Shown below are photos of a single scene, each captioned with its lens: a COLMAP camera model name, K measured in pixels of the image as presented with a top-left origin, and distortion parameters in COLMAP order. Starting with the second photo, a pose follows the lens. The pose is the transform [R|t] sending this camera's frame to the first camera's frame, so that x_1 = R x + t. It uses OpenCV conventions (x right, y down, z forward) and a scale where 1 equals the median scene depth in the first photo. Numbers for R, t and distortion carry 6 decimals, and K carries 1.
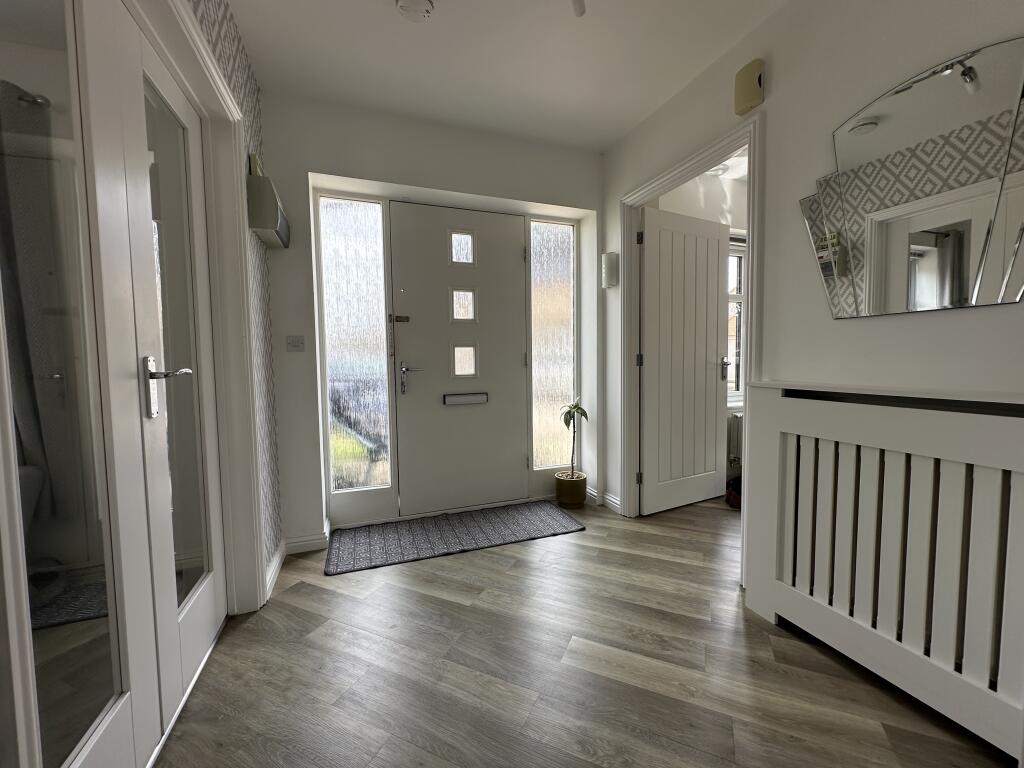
lens RADIAL K [[408.7, 0, 511.5], [0, 408.7, 385.0], [0, 0, 1]] dist [-0.003125, -0.000450]
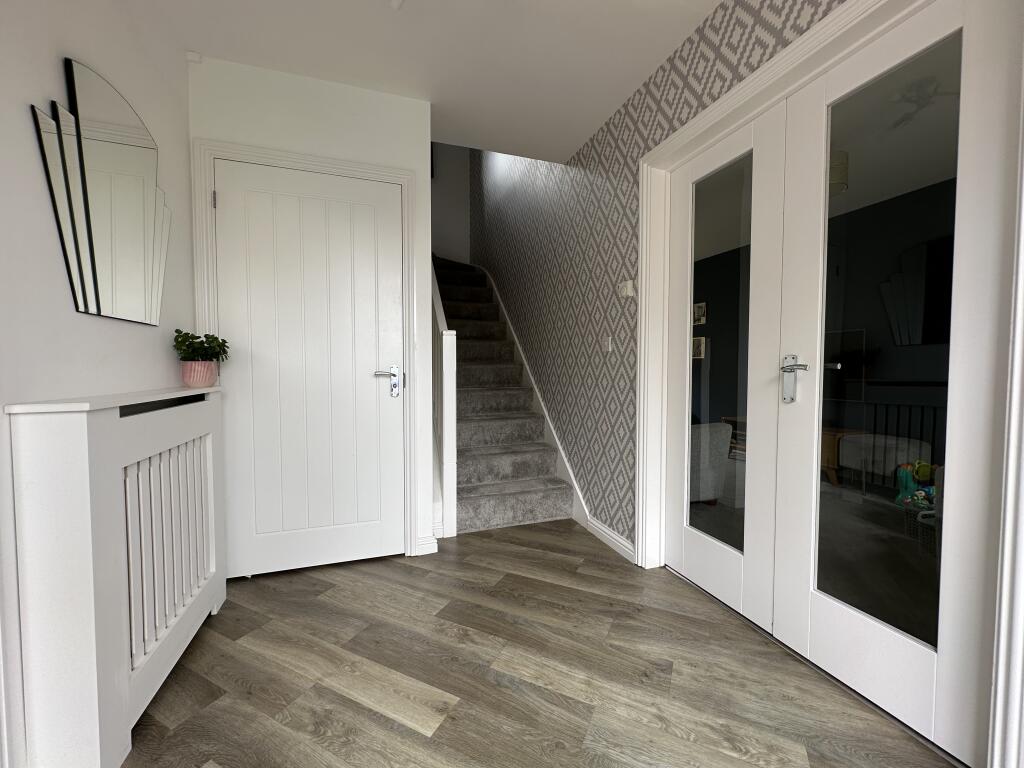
lens RADIAL K [[408.7, 0, 512.1], [0, 408.7, 384.5], [0, 0, 1]] dist [-0.003125, -0.000450]
pose [[-0.999433, 0.012295, 0.031352, -0.032944], [0.015257, 0.995260, 0.096050, -0.096708], [-0.030023, 0.096473, -0.994883, 1.906660]]
